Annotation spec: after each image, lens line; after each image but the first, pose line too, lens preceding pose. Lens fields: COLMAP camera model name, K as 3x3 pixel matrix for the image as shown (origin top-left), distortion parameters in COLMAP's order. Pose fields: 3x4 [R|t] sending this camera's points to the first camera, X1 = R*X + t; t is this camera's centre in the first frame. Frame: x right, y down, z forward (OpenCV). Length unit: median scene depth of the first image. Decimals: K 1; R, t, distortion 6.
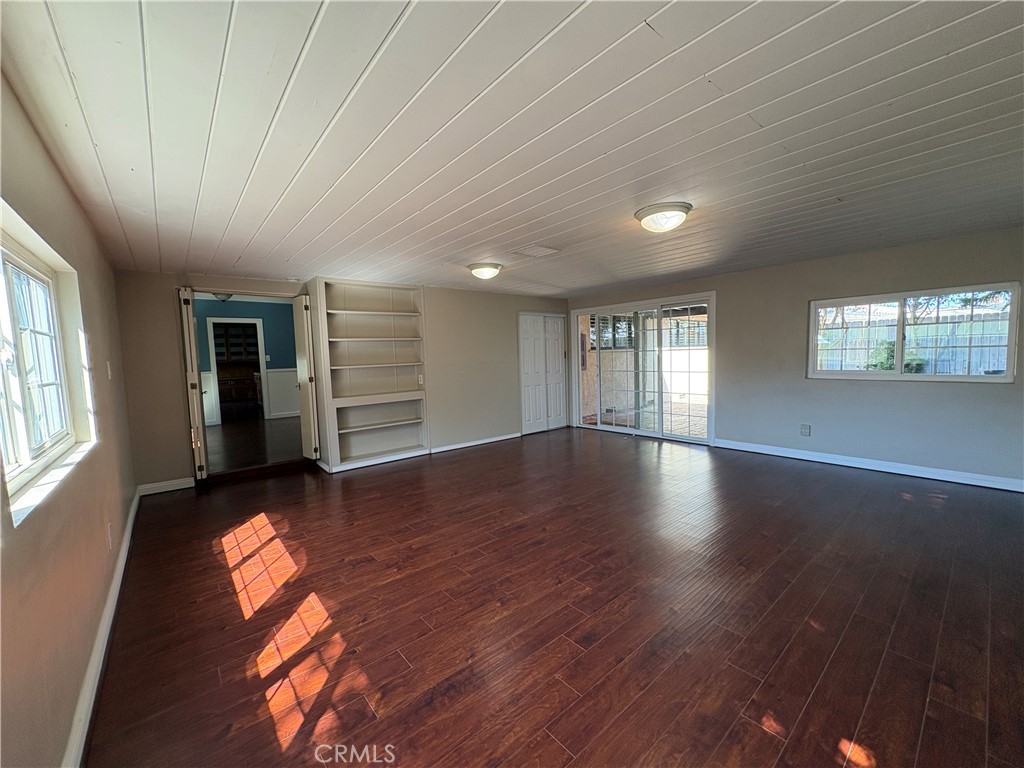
lens RADIAL K [[408.9, 0, 510.1], [0, 408.9, 389.5], [0, 0, 1]] dist [0.002627, 0.000248]
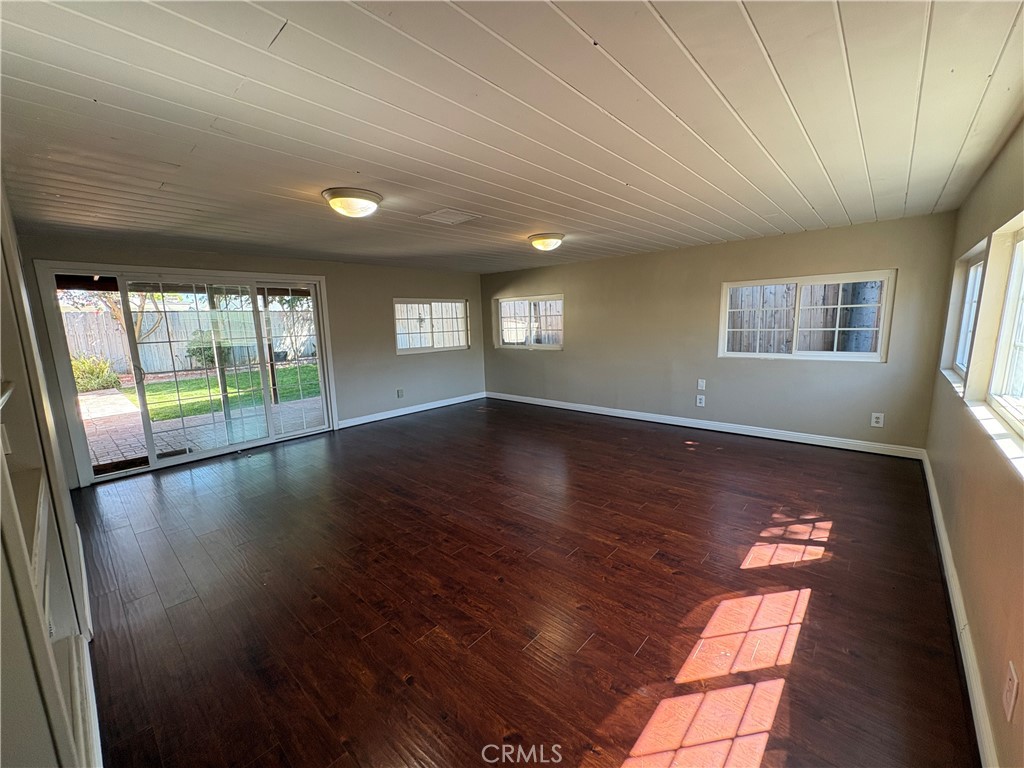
lens RADIAL K [[408.9, 0, 517.4], [0, 408.9, 378.8], [0, 0, 1]] dist [0.002627, 0.000248]
pose [[-0.136722, -0.108767, 0.984620, -1.245144], [0.119614, 0.984869, 0.125404, -0.134720], [-0.983361, 0.134920, -0.121643, 1.482247]]
